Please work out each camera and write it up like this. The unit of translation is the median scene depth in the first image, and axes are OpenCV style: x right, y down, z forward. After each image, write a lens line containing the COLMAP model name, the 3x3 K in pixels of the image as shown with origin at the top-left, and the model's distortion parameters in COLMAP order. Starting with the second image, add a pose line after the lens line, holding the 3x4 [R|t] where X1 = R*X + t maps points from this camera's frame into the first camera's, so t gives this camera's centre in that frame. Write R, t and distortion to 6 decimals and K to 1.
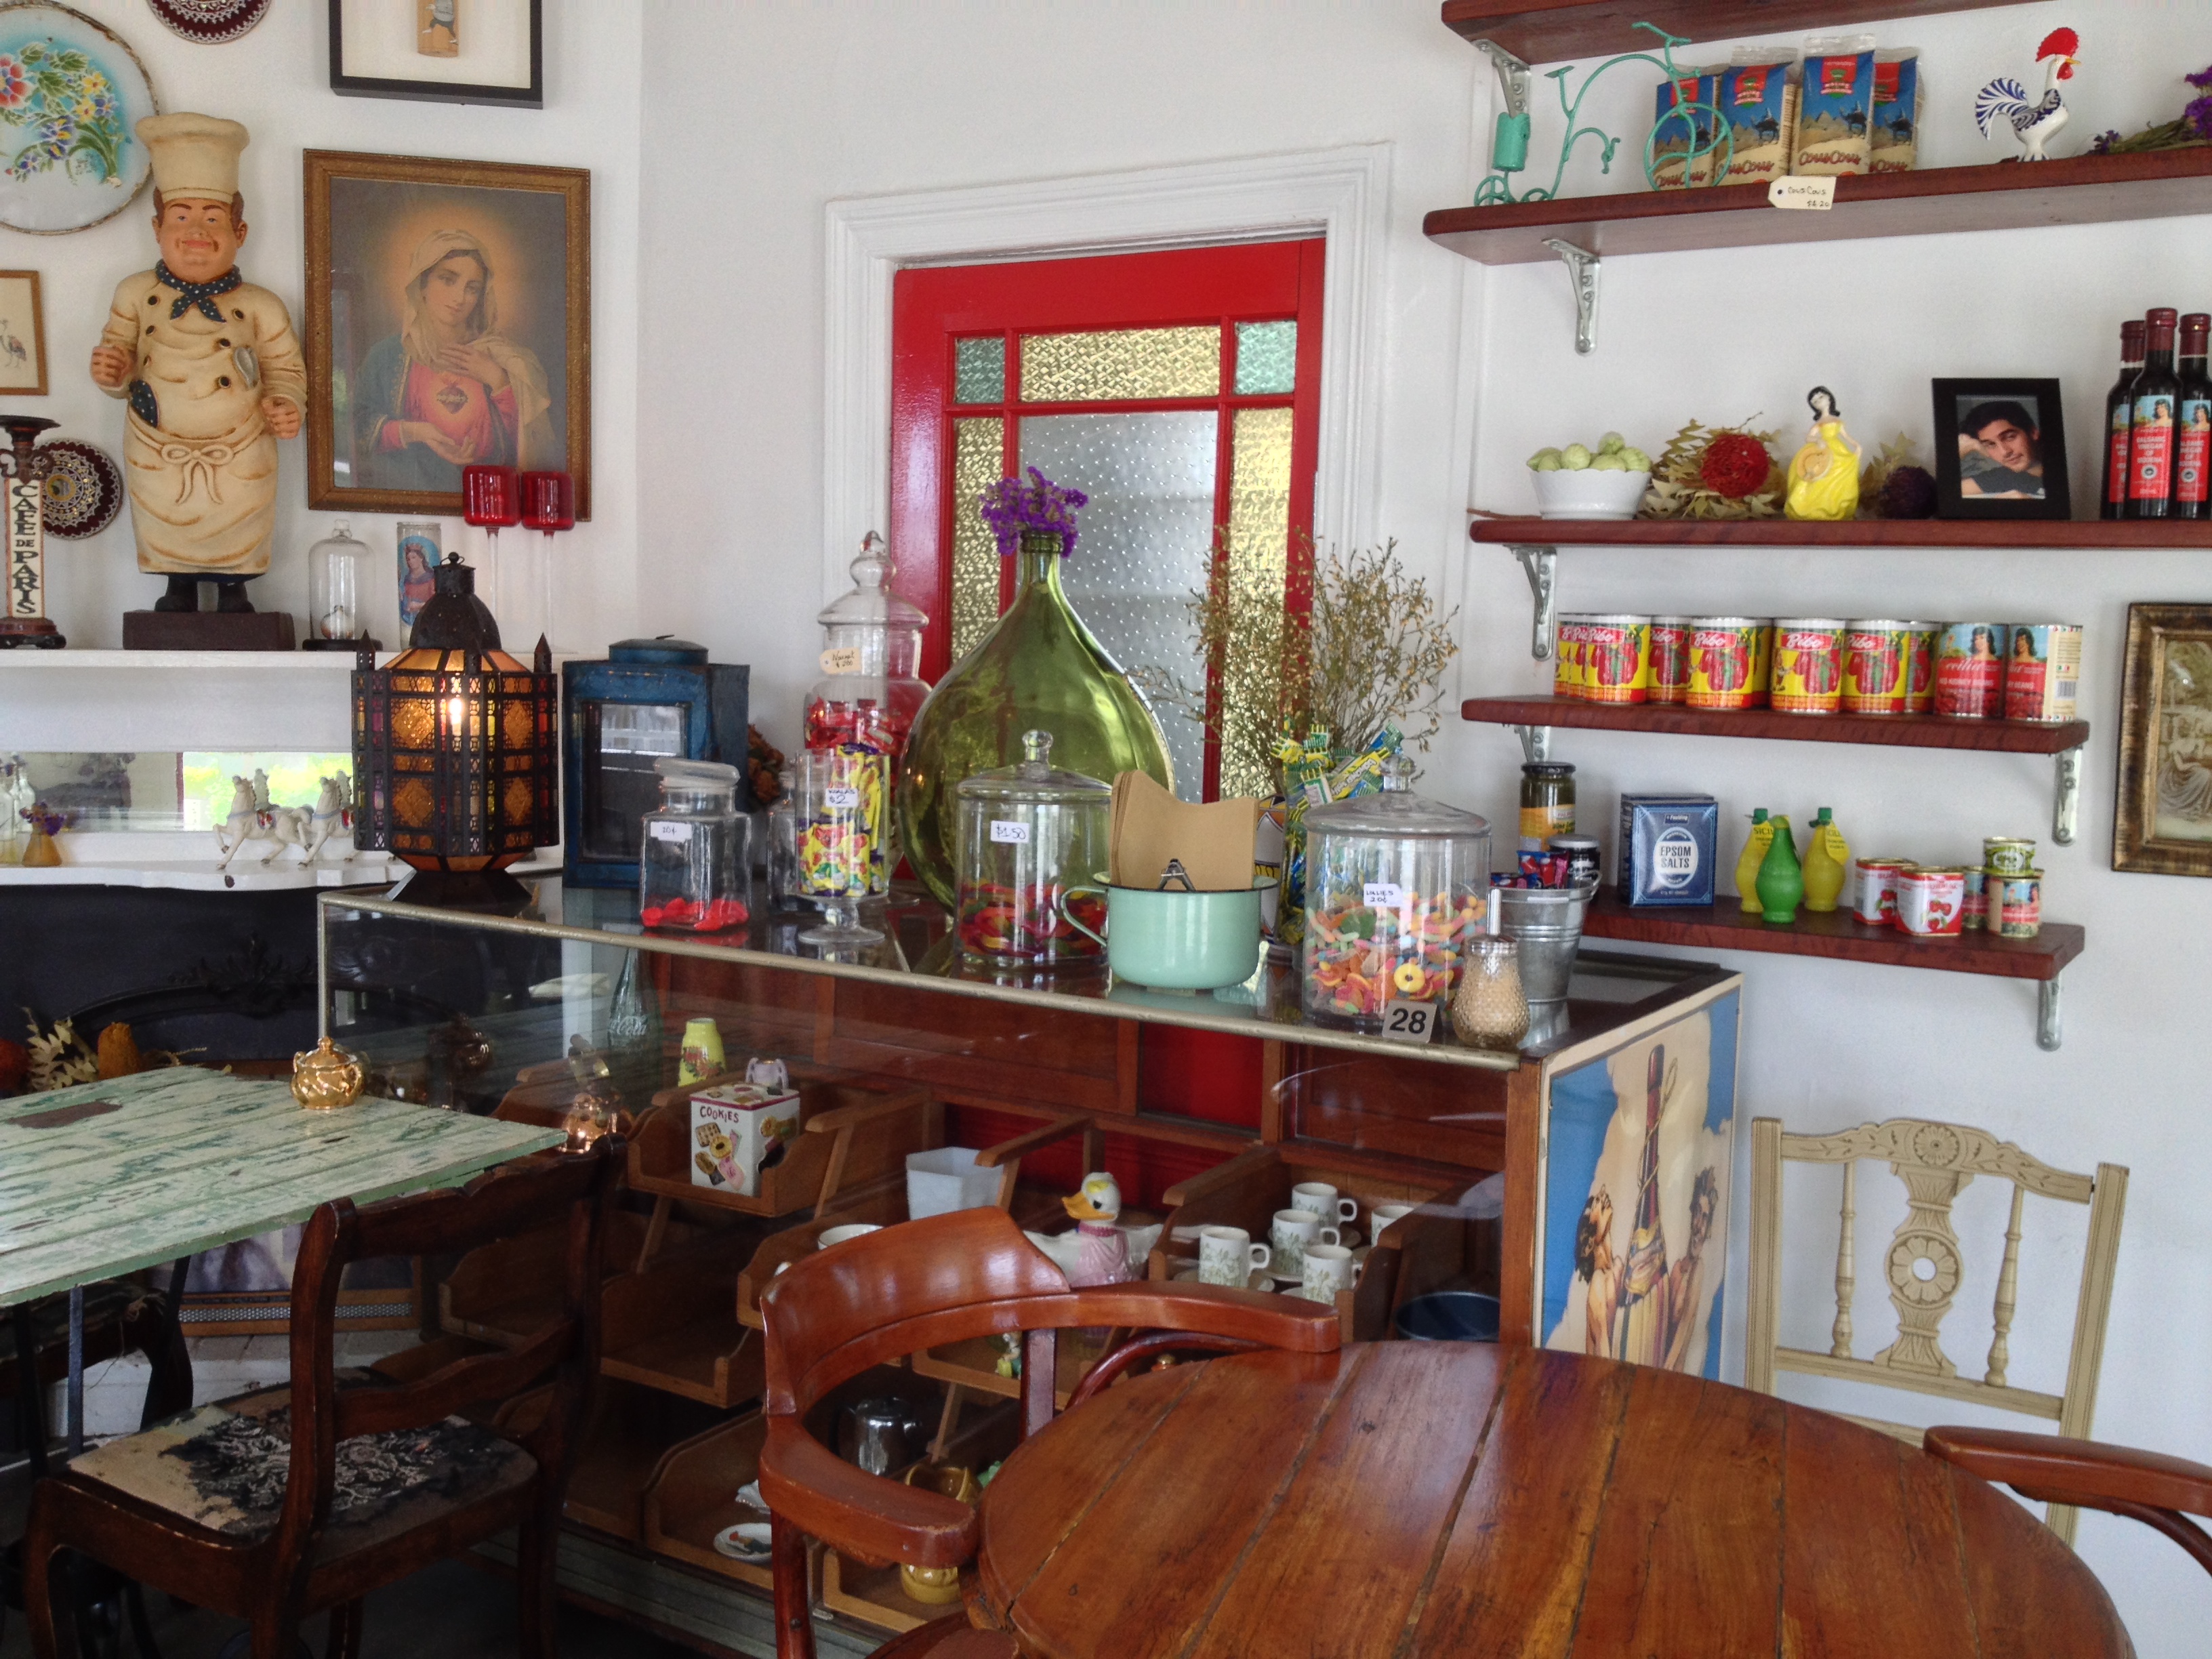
lens RADIAL K [[2226.4, 0, 1106.0], [0, 2226.4, 829.5], [0, 0, 1]] dist [-0.000852, 0.004672]
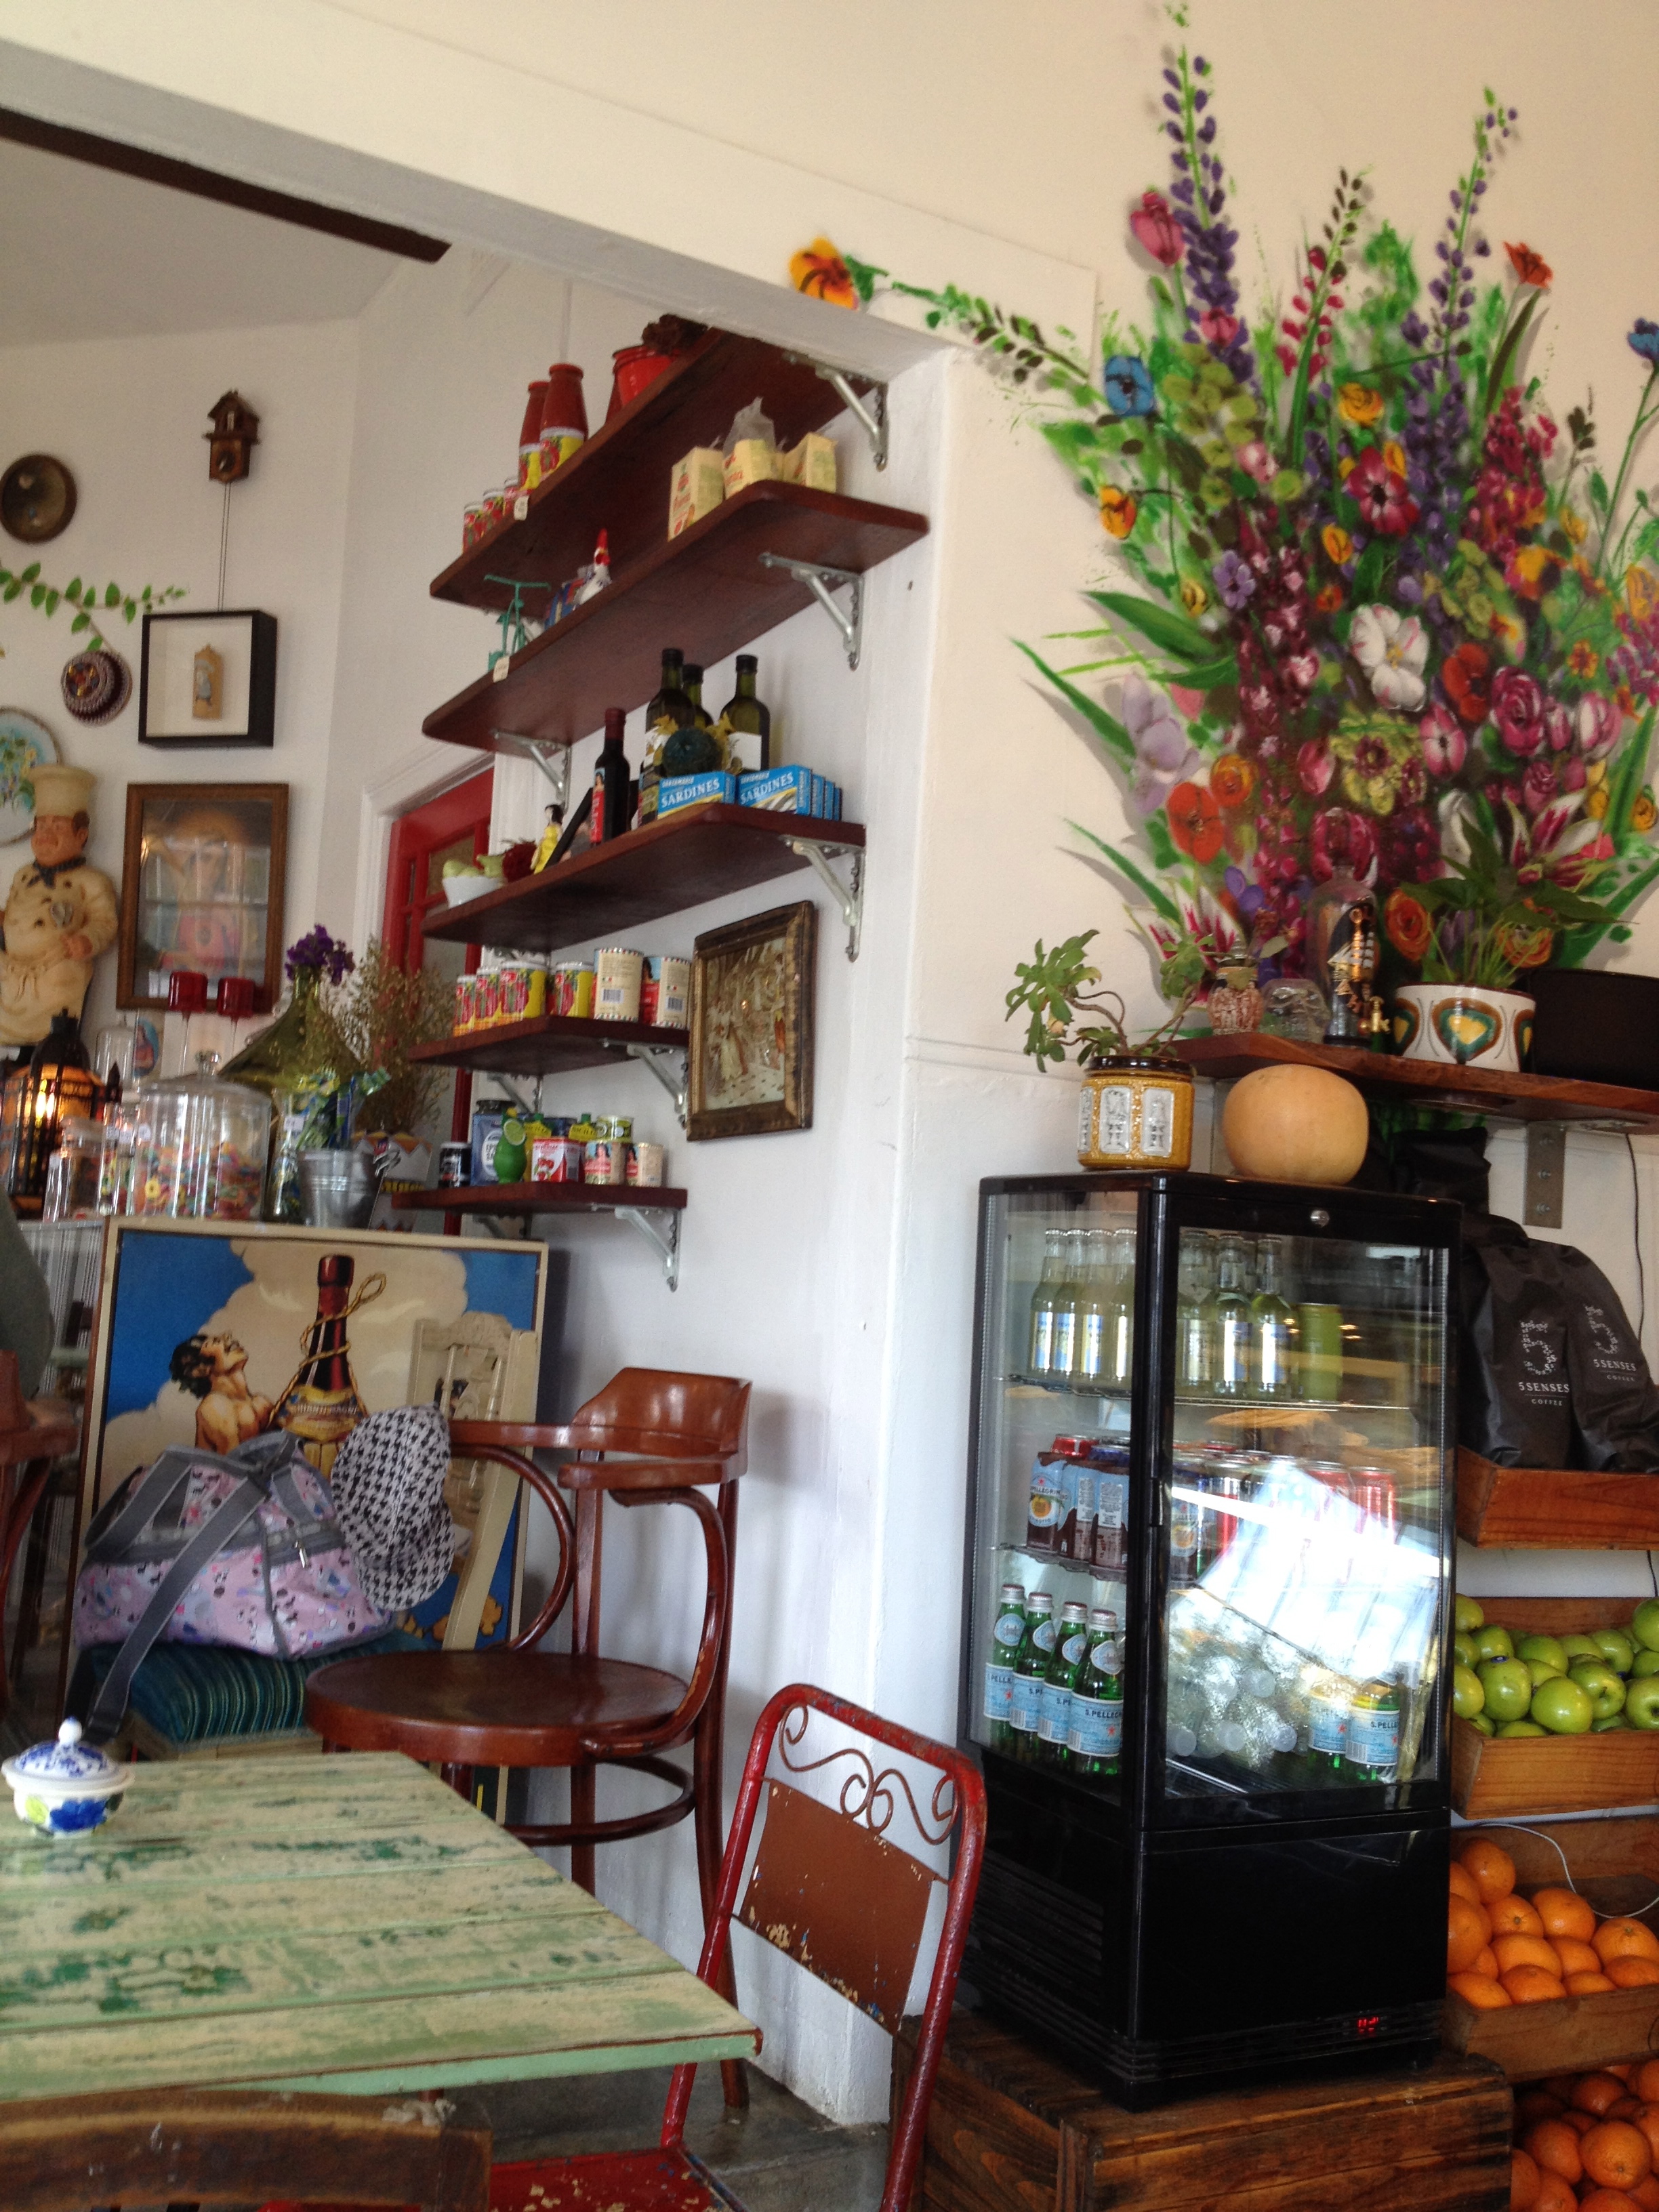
lens RADIAL K [[2155.3, 0, 829.5], [0, 2155.3, 1106.0], [0, 0, 1]] dist [0.001448, 0.002994]
pose [[0.873625, -0.015718, -0.486345, 0.817840], [-0.089601, 0.977192, -0.192531, 0.166434], [0.478279, 0.211777, 0.852291, -0.005653]]
